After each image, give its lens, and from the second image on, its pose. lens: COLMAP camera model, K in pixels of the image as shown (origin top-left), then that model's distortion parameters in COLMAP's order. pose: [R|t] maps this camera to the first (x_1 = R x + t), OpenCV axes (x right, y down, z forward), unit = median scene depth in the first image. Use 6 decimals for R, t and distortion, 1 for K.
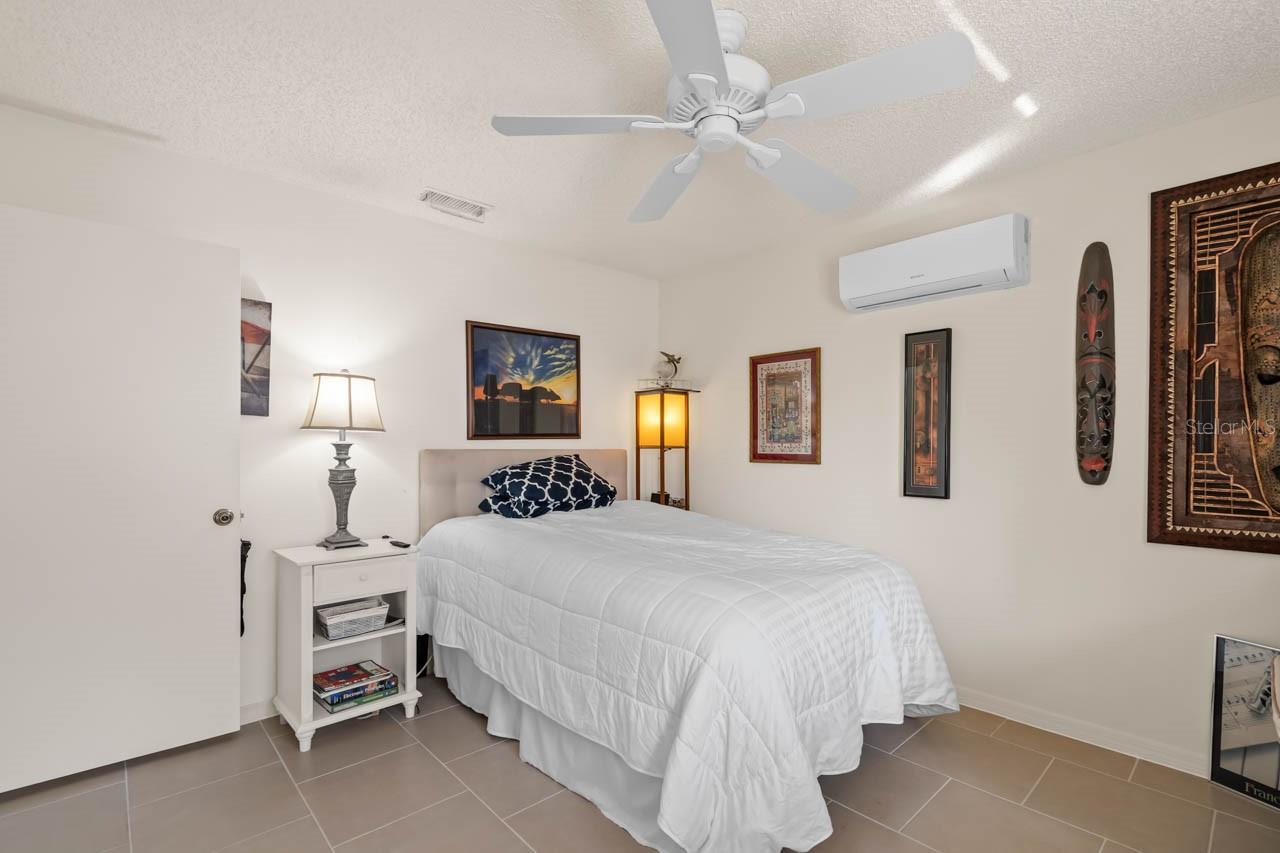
lens RADIAL K [[579.9, 0, 626.4], [0, 579.9, 447.5], [0, 0, 1]] dist [0.006636, -0.003674]
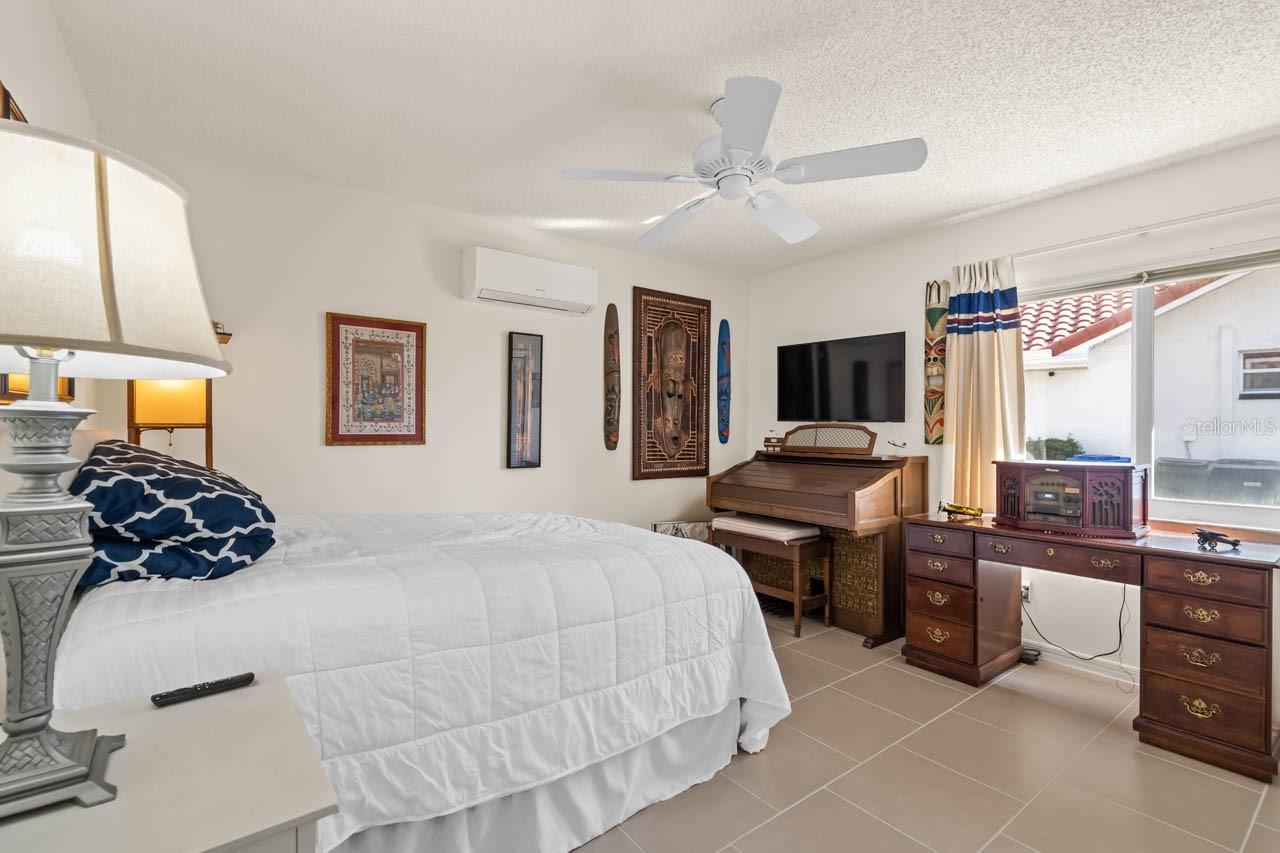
lens RADIAL K [[579.9, 0, 638.9], [0, 579.9, 429.5], [0, 0, 1]] dist [0.006636, -0.003674]
pose [[0.085381, -0.003102, 0.996344, -0.584694], [-0.003170, 0.999989, 0.003385, -0.000486], [-0.996343, -0.003447, 0.085370, 0.550584]]
